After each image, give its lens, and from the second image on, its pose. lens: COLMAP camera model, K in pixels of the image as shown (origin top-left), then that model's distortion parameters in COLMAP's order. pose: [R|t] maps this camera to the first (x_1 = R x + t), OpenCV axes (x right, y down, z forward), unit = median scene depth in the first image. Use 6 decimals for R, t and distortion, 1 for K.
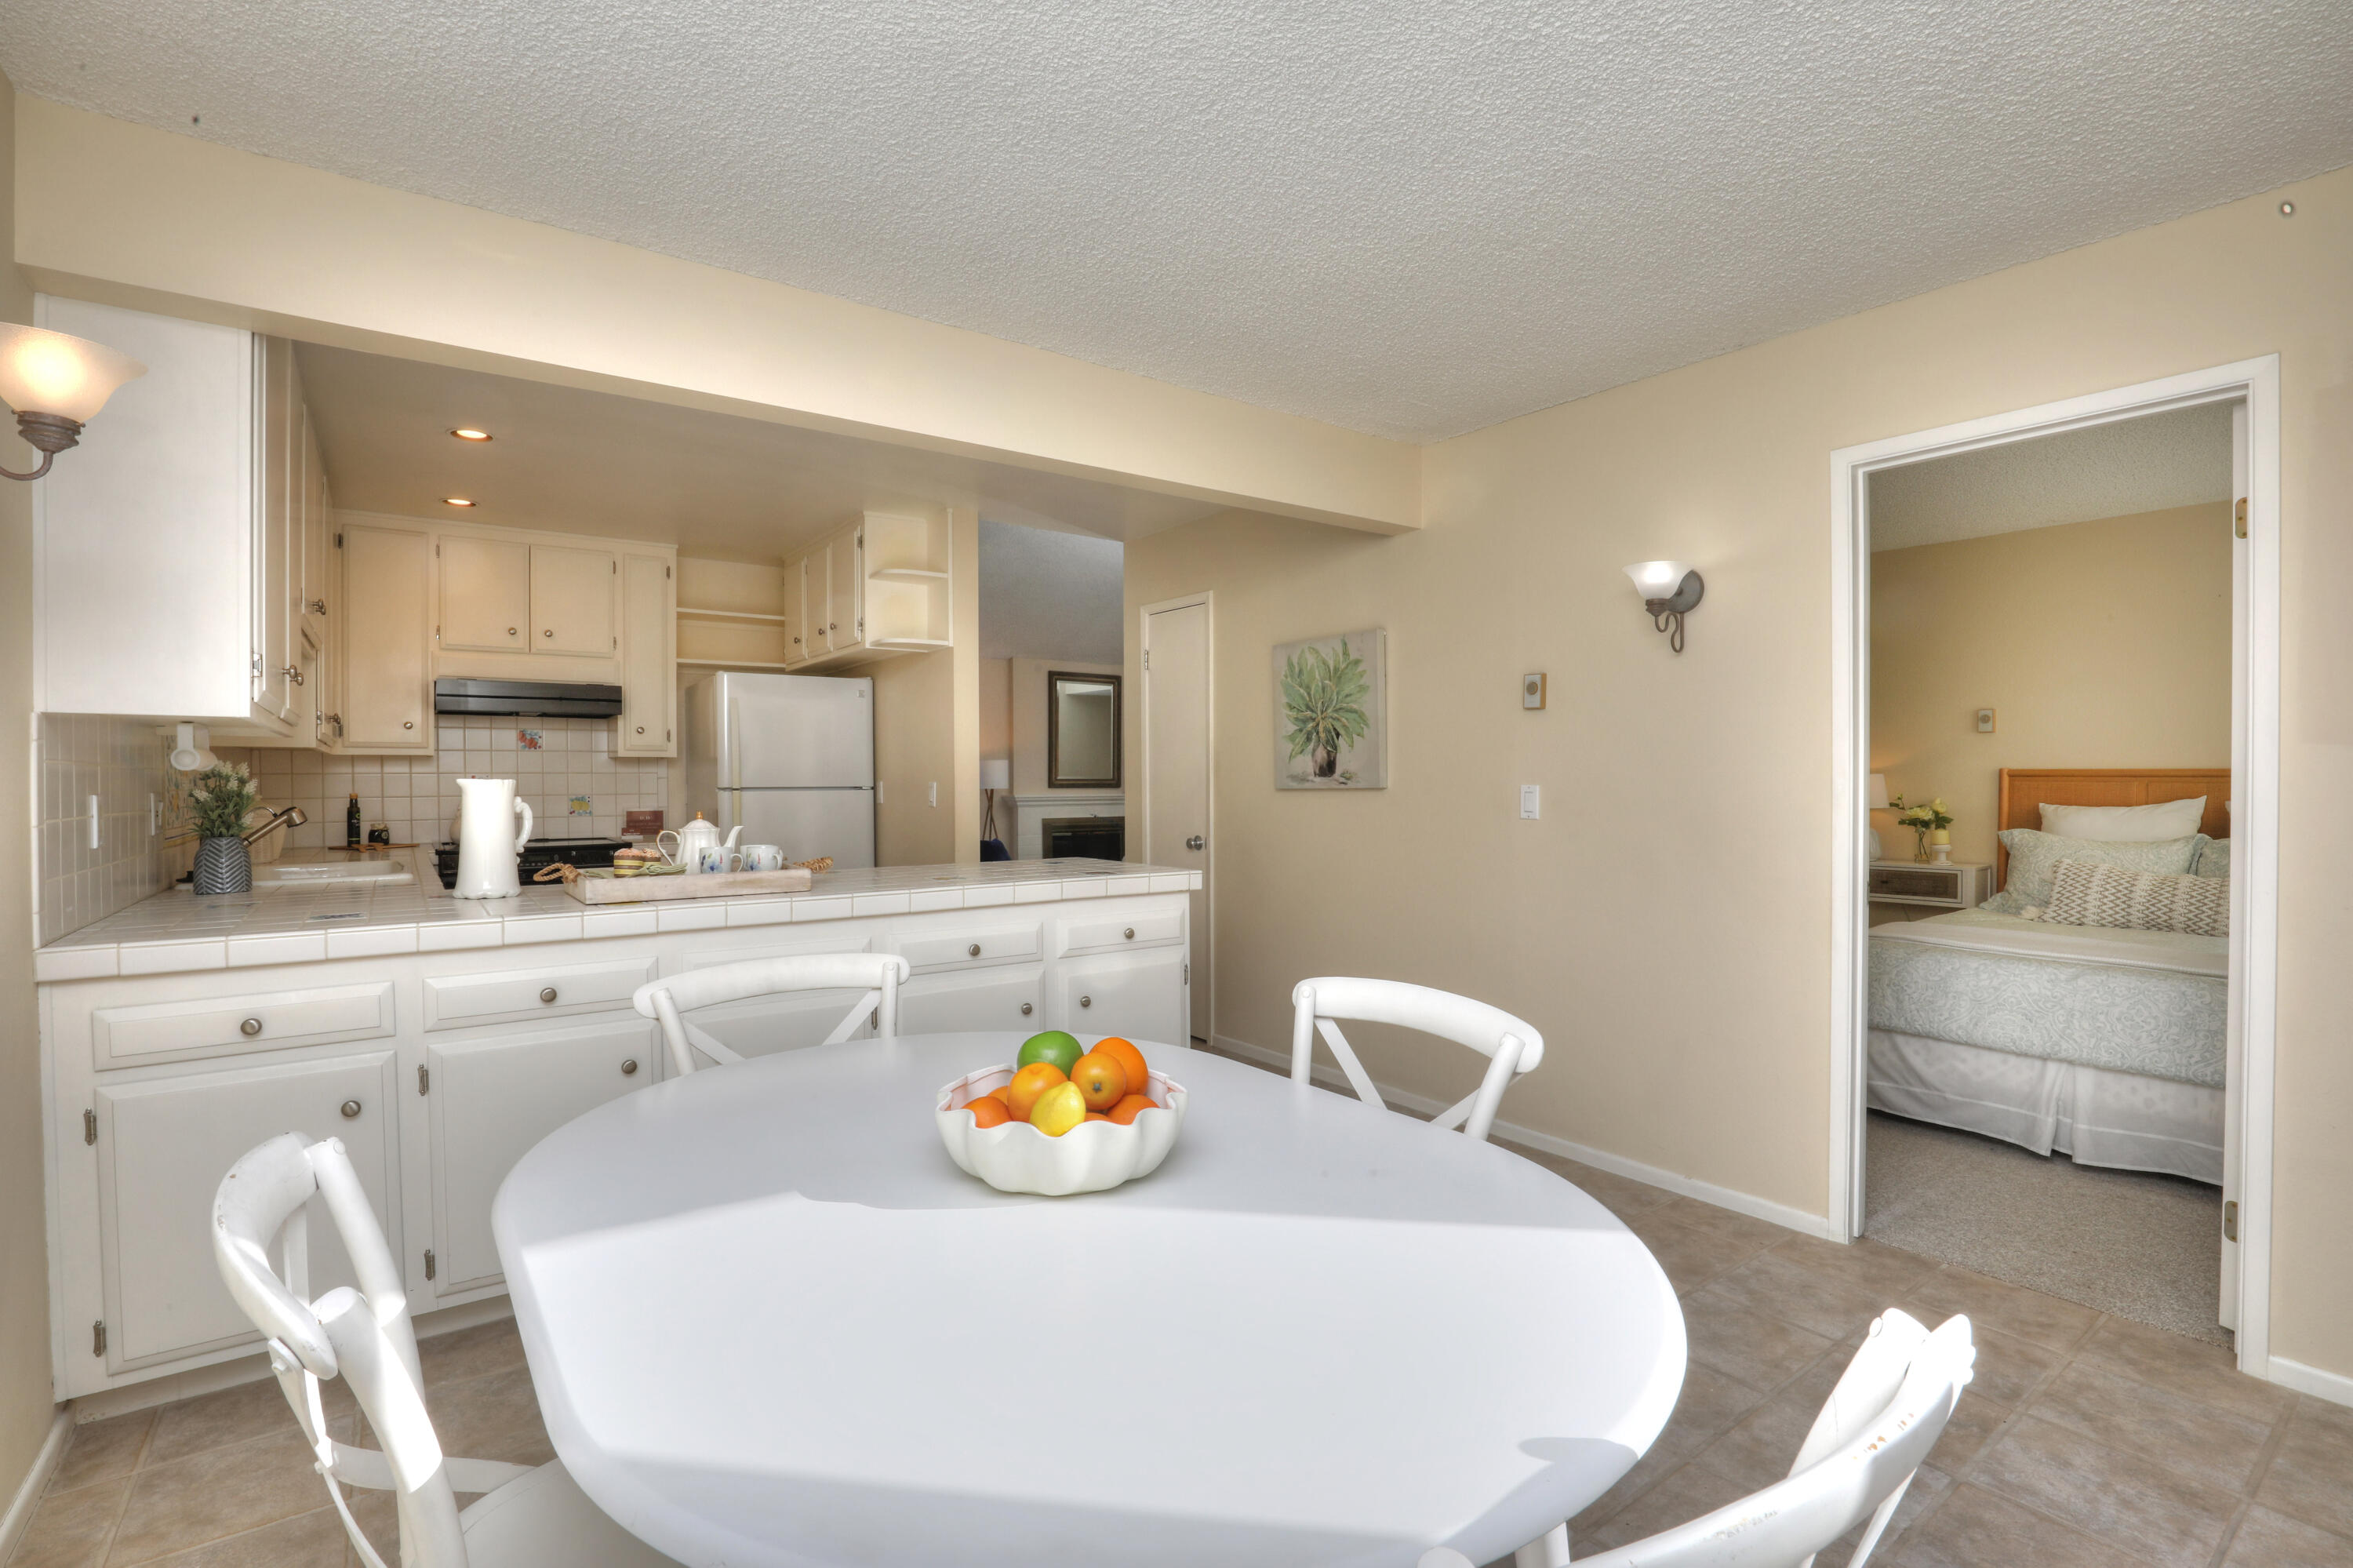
lens RADIAL K [[1100.8, 0, 1188.3], [0, 1100.8, 785.3], [0, 0, 1]] dist [-0.000963, 0.000086]
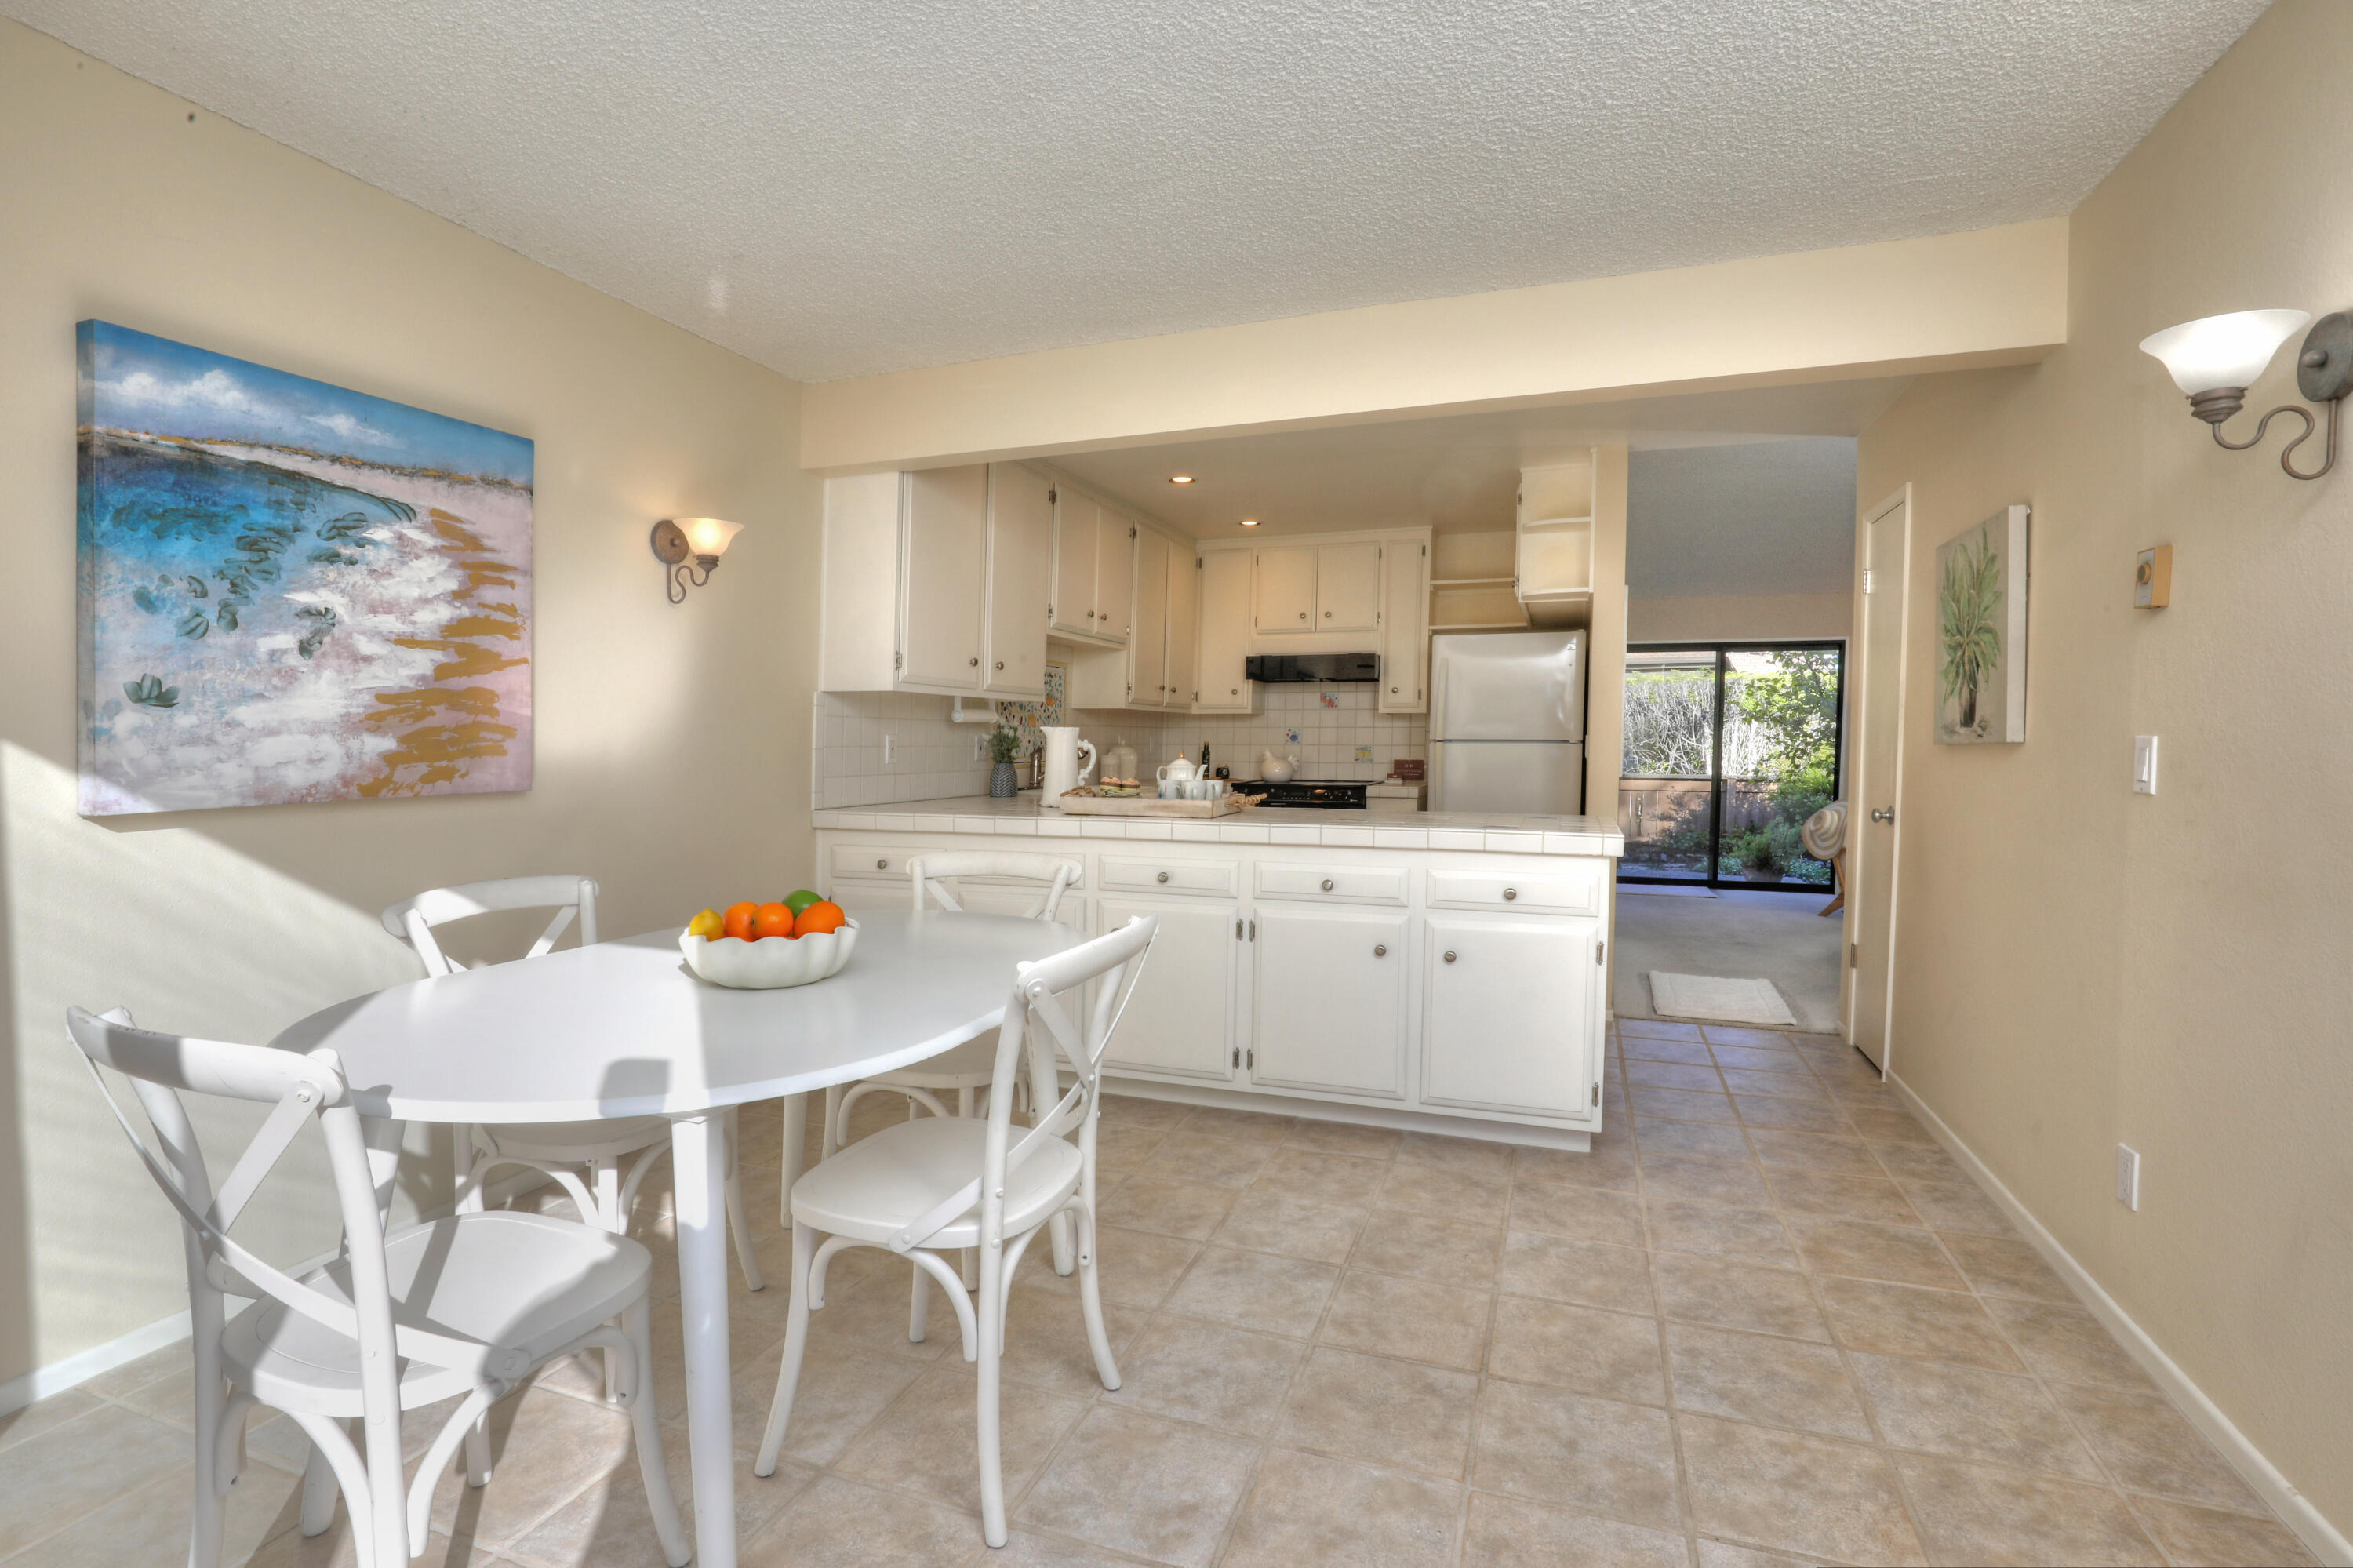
lens RADIAL K [[1119.3, 0, 1177.0], [0, 1119.3, 739.8], [0, 0, 1]] dist [-0.001476, 0.000000]
pose [[0.554763, 0.006084, -0.831986, 0.396175], [-0.011519, 0.999934, -0.000369, 0.006141], [0.831929, 0.009788, 0.554796, 0.167146]]
